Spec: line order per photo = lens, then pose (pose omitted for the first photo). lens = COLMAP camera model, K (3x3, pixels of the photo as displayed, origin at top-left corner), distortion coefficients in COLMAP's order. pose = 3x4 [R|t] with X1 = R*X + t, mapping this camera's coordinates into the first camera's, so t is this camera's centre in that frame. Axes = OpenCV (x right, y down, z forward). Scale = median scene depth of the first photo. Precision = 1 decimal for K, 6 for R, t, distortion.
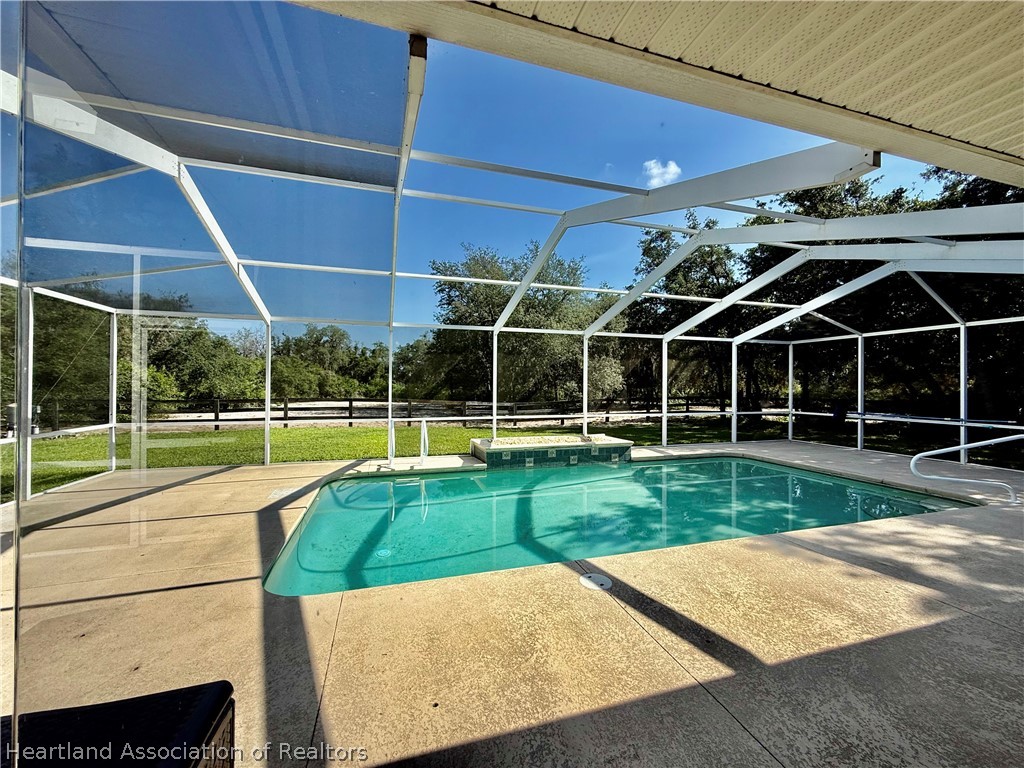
lens RADIAL K [[406.2, 0, 511.1], [0, 406.2, 384.2], [0, 0, 1]] dist [-0.000874, -0.000049]
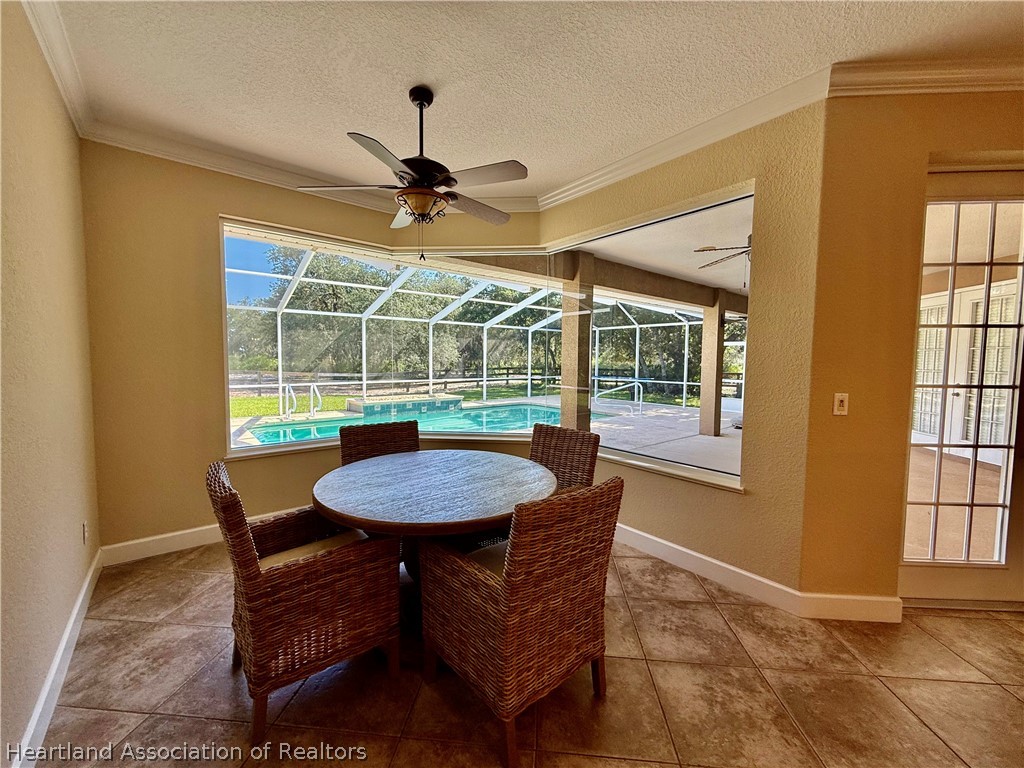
lens RADIAL K [[406.2, 0, 506.1], [0, 406.2, 382.4], [0, 0, 1]] dist [-0.000874, -0.000049]
pose [[0.927571, -0.018585, 0.373183, -0.096095], [-0.004949, 0.998063, 0.062007, -0.003649], [-0.373613, -0.059363, 0.925683, -0.382066]]
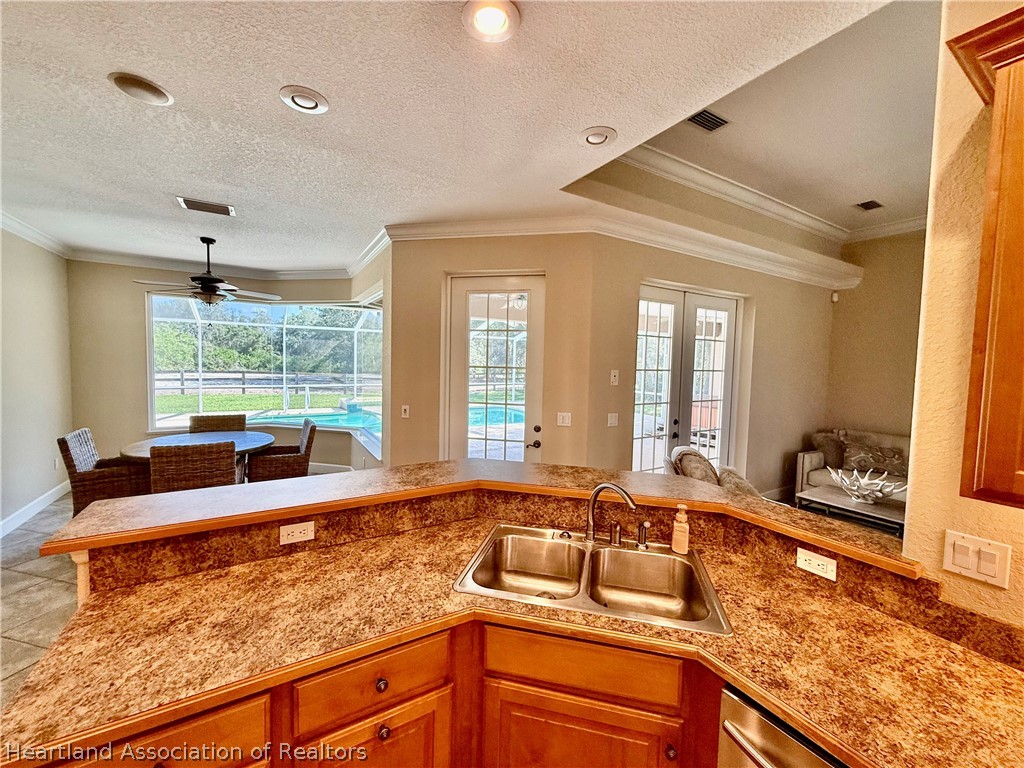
lens RADIAL K [[406.2, 0, 505.6], [0, 406.2, 383.4], [0, 0, 1]] dist [-0.000874, -0.000049]
pose [[0.972698, 0.003555, 0.232048, 0.148424], [-0.018387, 0.997920, 0.061787, -0.031025], [-0.231345, -0.064367, 0.970740, -0.634567]]
